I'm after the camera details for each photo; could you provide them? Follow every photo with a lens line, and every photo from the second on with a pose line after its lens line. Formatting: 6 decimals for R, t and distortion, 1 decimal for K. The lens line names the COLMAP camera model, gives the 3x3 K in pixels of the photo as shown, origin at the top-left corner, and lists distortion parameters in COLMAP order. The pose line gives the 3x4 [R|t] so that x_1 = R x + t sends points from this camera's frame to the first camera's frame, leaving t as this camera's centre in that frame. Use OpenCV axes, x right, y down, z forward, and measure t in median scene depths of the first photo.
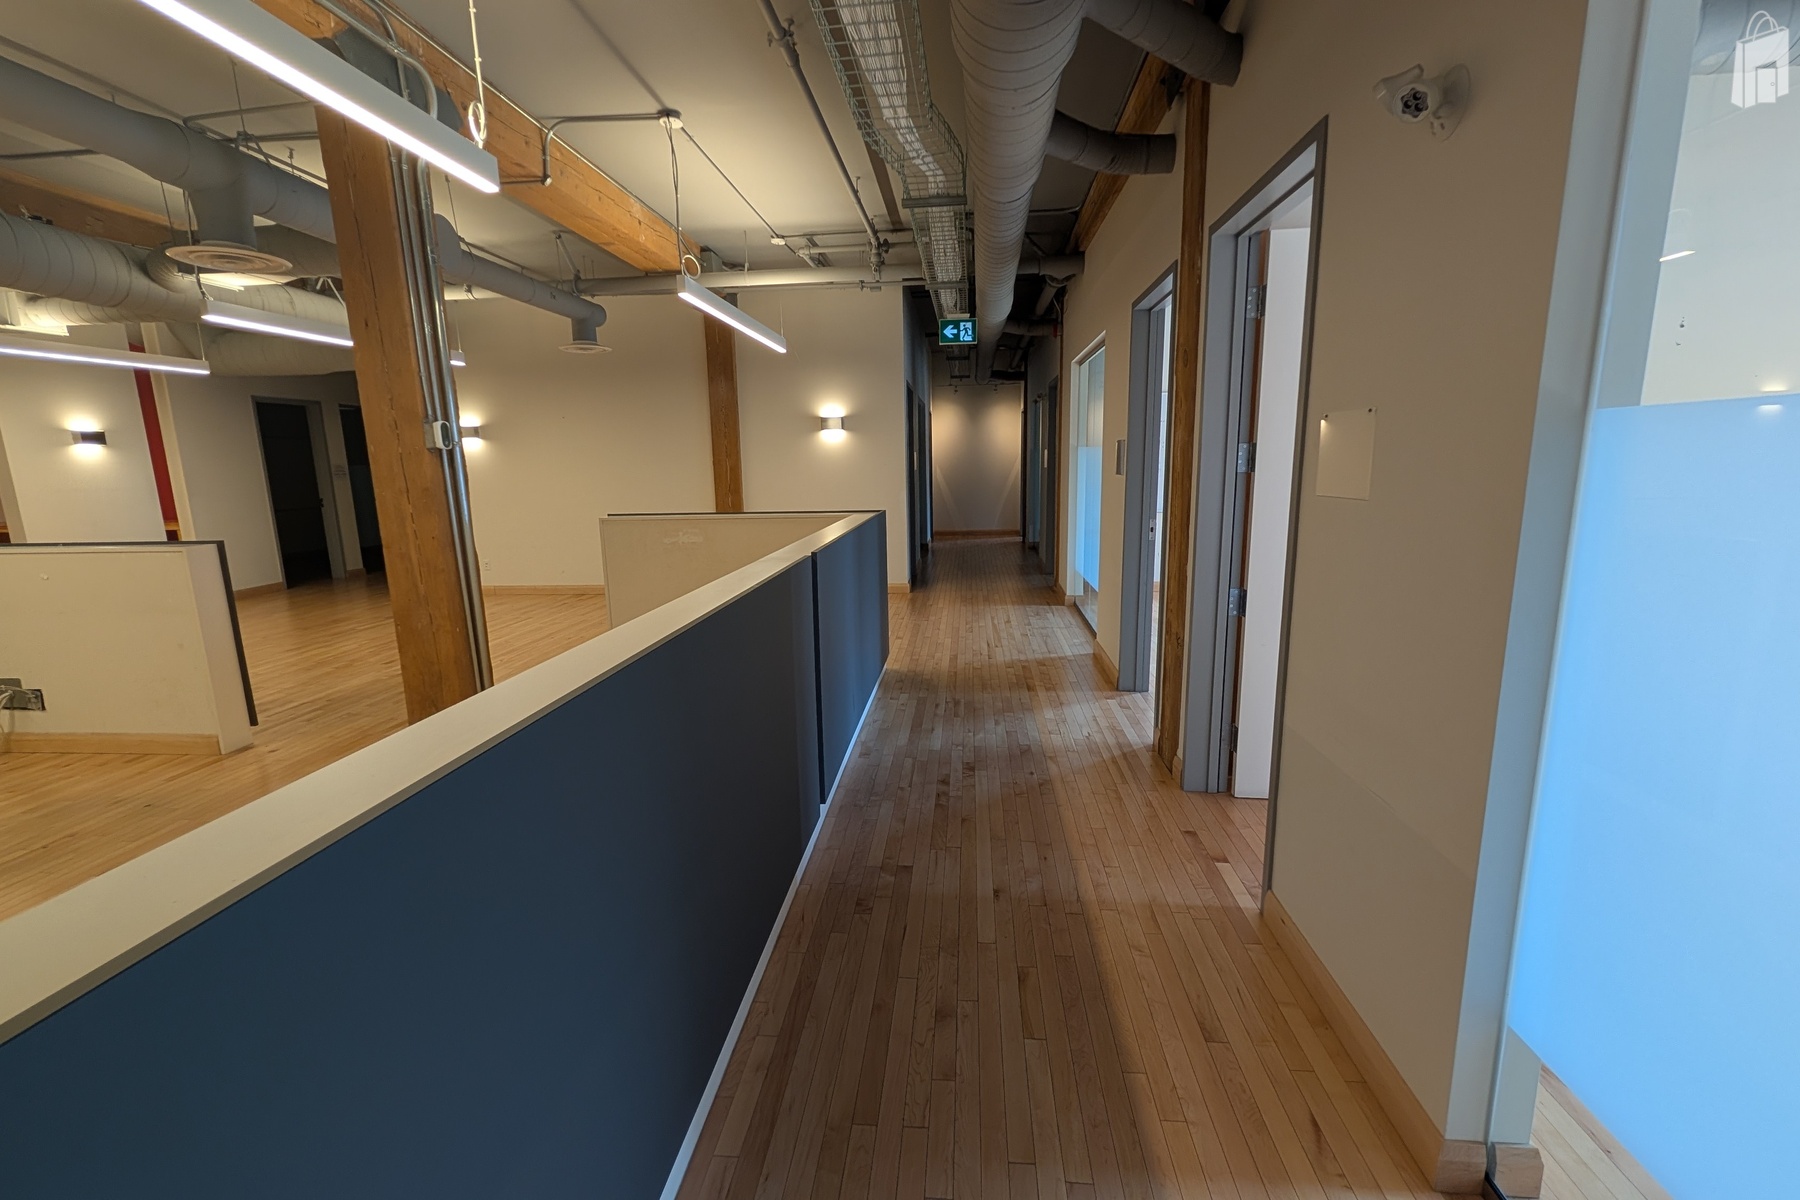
lens RADIAL K [[775.6, 0, 904.4], [0, 775.6, 604.5], [0, 0, 1]] dist [0.001199, -0.000018]
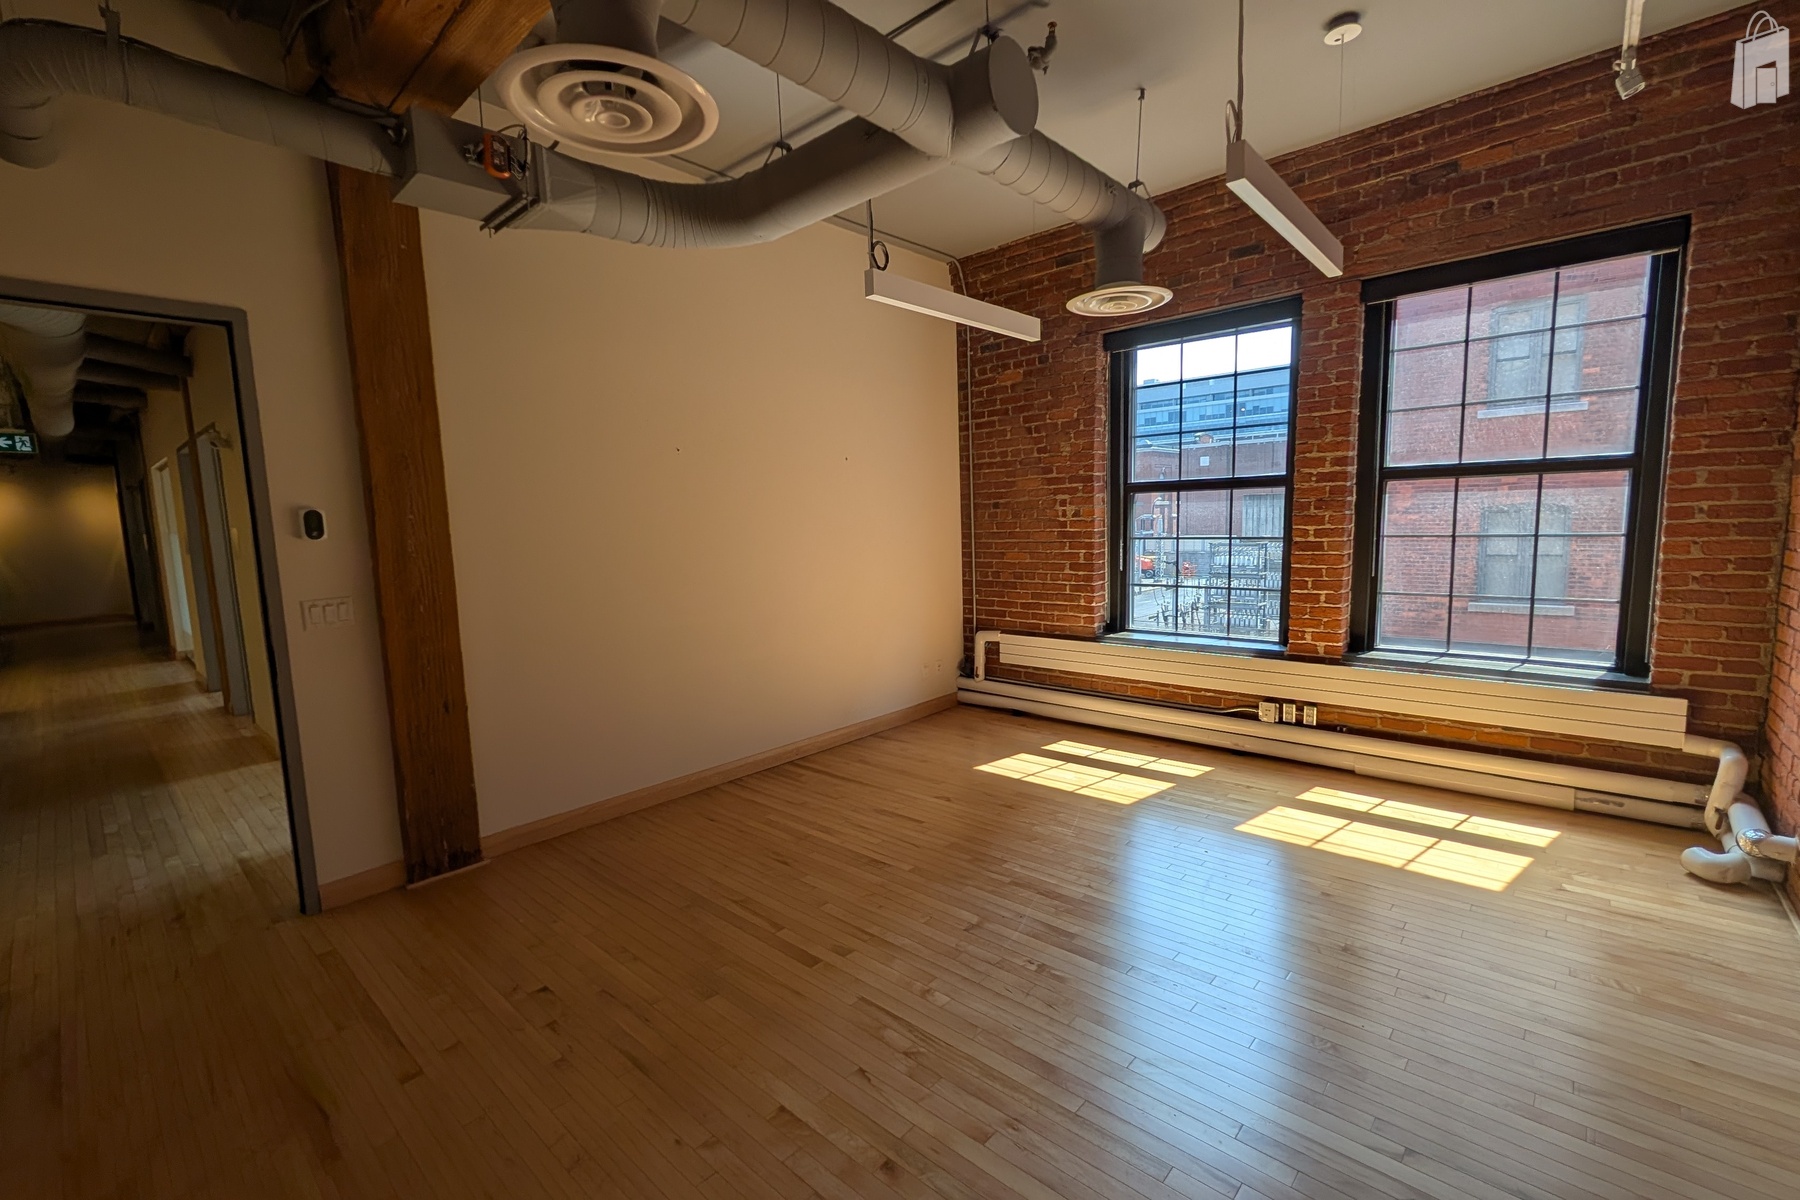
lens RADIAL K [[775.6, 0, 904.4], [0, 775.6, 604.5], [0, 0, 1]] dist [0.001199, -0.000018]
pose [[0.609641, -0.093011, 0.787202, -0.060638], [0.165306, 0.986175, -0.011500, 0.140596], [-0.775249, 0.137140, 0.616588, -0.789901]]
